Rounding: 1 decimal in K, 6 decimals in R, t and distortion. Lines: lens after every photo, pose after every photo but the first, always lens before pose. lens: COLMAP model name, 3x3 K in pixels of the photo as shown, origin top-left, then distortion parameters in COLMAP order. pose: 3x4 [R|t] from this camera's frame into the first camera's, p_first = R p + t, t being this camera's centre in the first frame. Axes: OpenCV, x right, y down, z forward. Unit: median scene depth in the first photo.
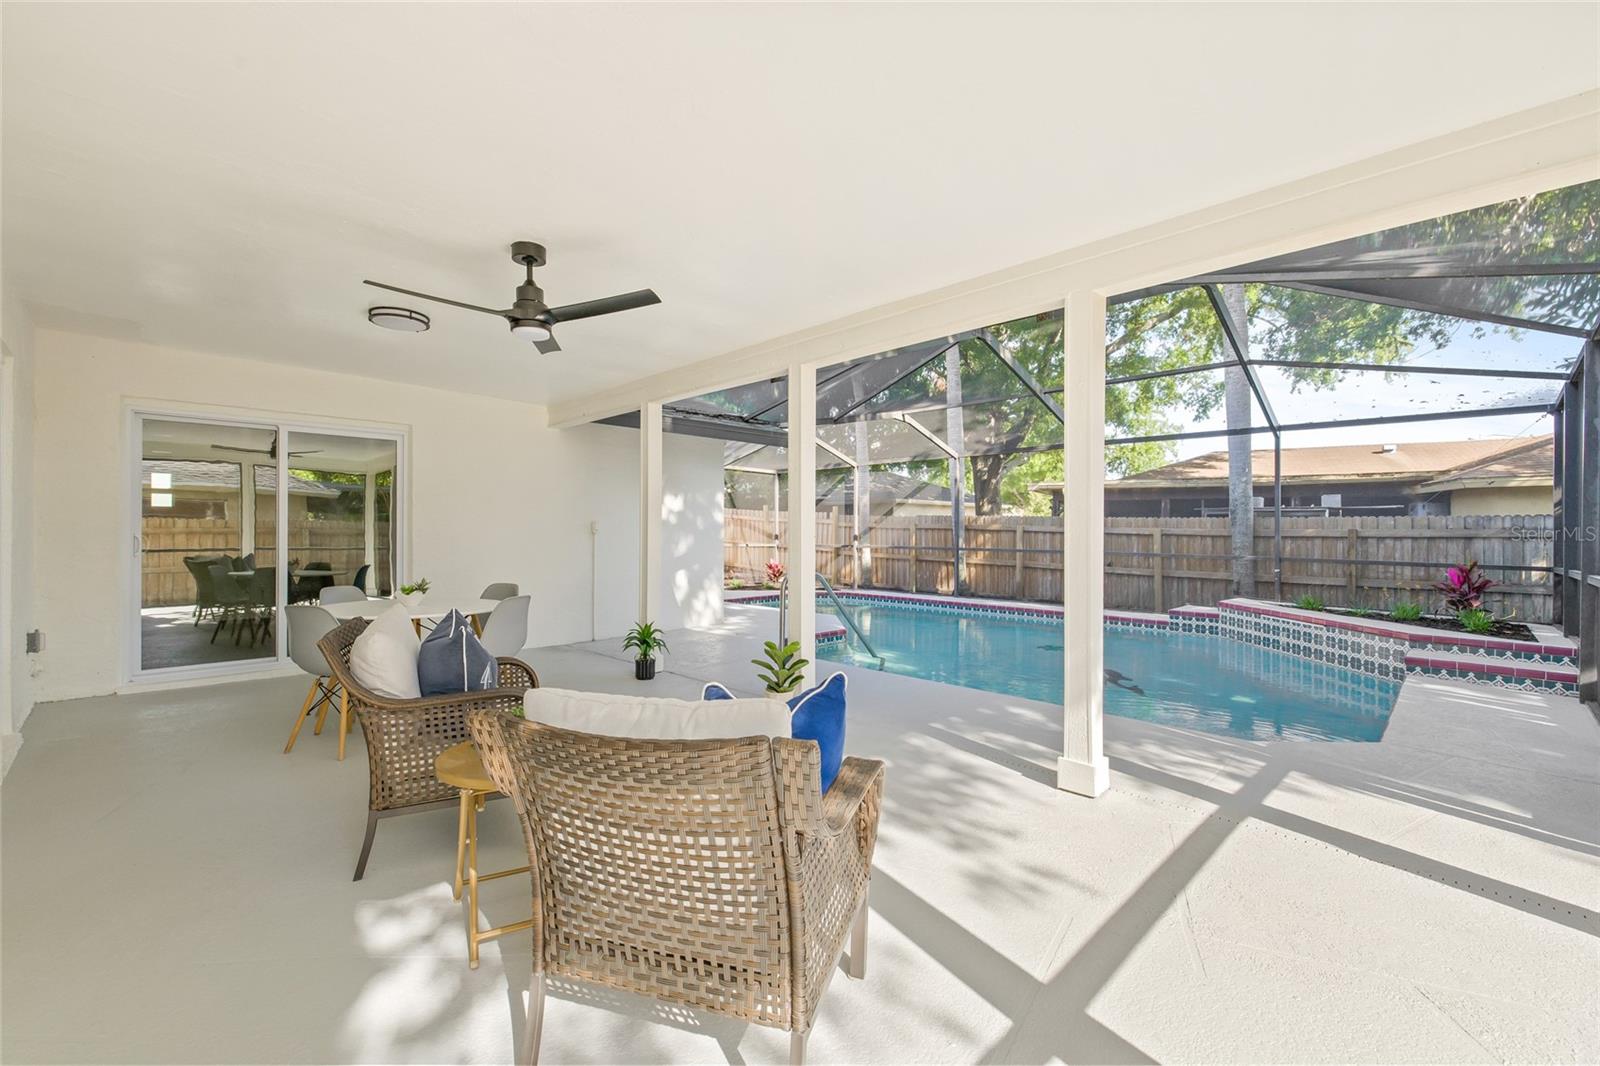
lens RADIAL K [[676.5, 0, 795.2], [0, 676.5, 537.9], [0, 0, 1]] dist [0.004369, 0.000845]
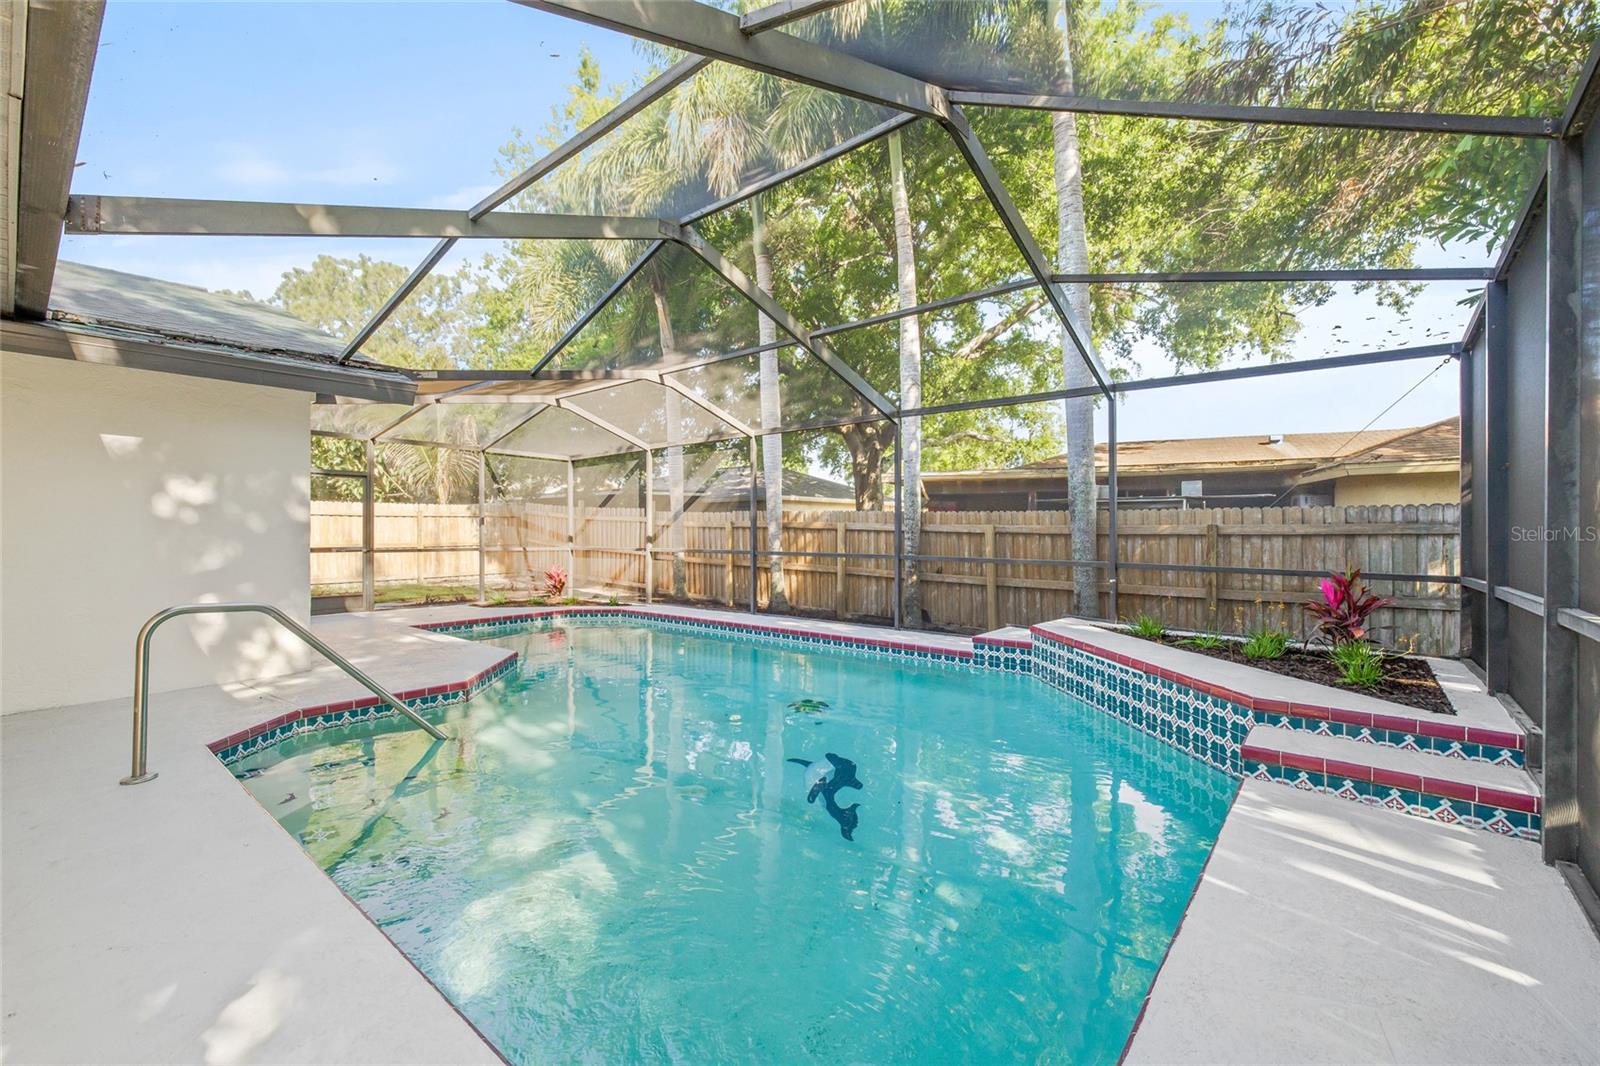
lens RADIAL K [[676.5, 0, 795.2], [0, 676.5, 537.9], [0, 0, 1]] dist [0.004369, 0.000845]
pose [[0.996092, -0.005899, 0.088121, 0.279177], [0.006011, 0.999981, -0.001008, 0.000021], [-0.088113, 0.001534, 0.996109, 0.273998]]
